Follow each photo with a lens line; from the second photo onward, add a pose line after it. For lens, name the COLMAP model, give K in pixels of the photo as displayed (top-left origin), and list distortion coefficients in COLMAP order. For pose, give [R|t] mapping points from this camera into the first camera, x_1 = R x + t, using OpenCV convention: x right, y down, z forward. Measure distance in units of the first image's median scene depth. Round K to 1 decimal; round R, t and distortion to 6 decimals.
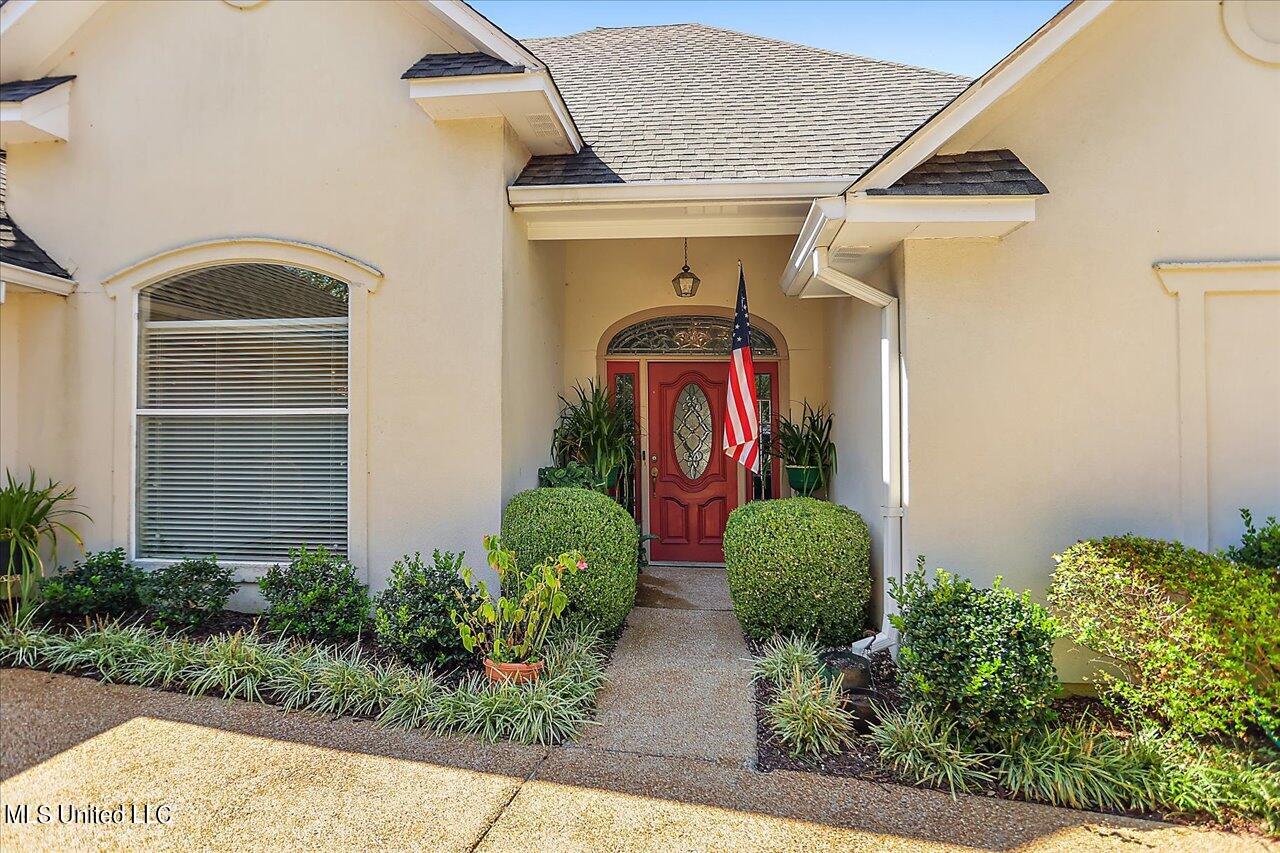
lens RADIAL K [[667.2, 0, 638.9], [0, 667.2, 435.5], [0, 0, 1]] dist [0.006399, 0.002771]
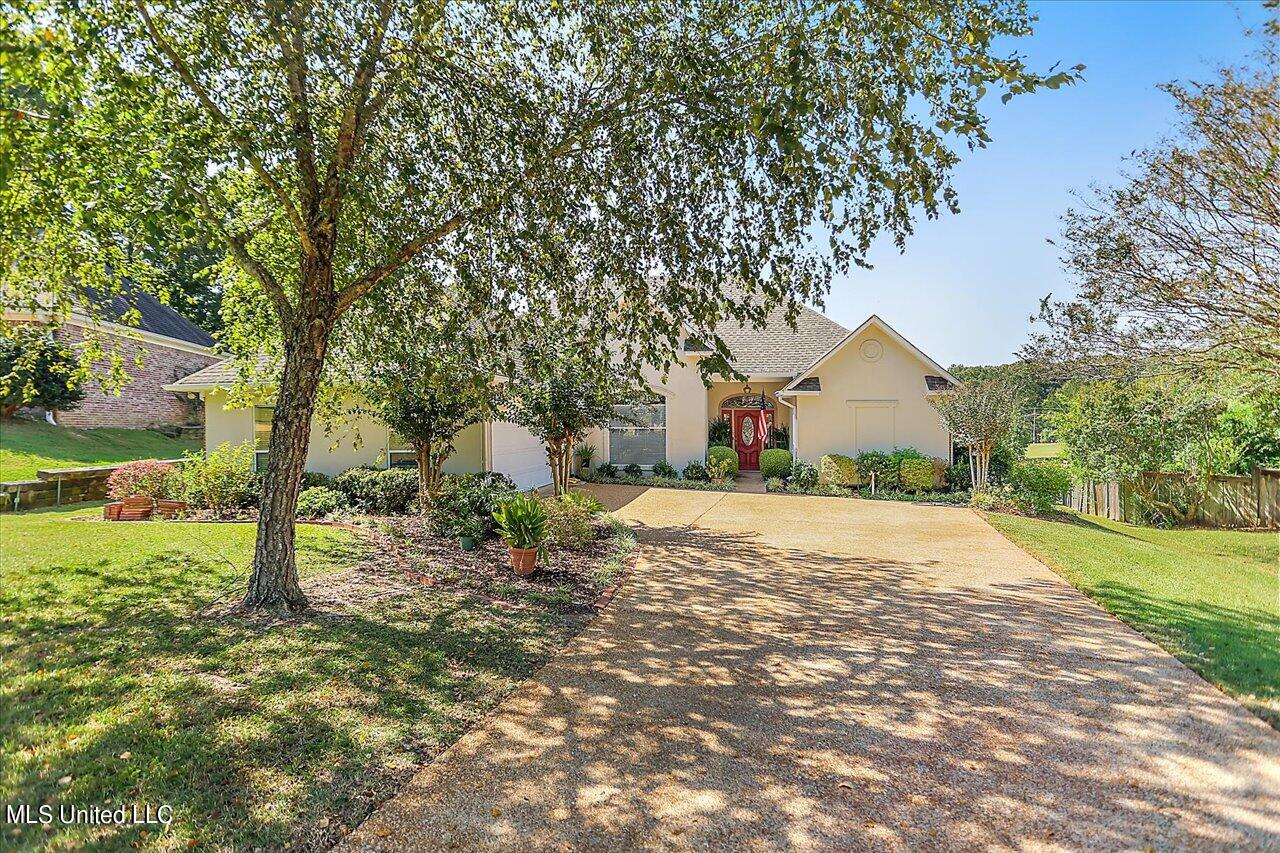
lens RADIAL K [[667.2, 0, 639.2], [0, 667.2, 432.5], [0, 0, 1]] dist [0.006399, 0.002771]
pose [[0.999636, -0.000934, -0.026974, -0.472891], [0.001788, 0.999497, 0.031654, -0.132423], [0.026931, -0.031691, 0.999135, -2.966904]]
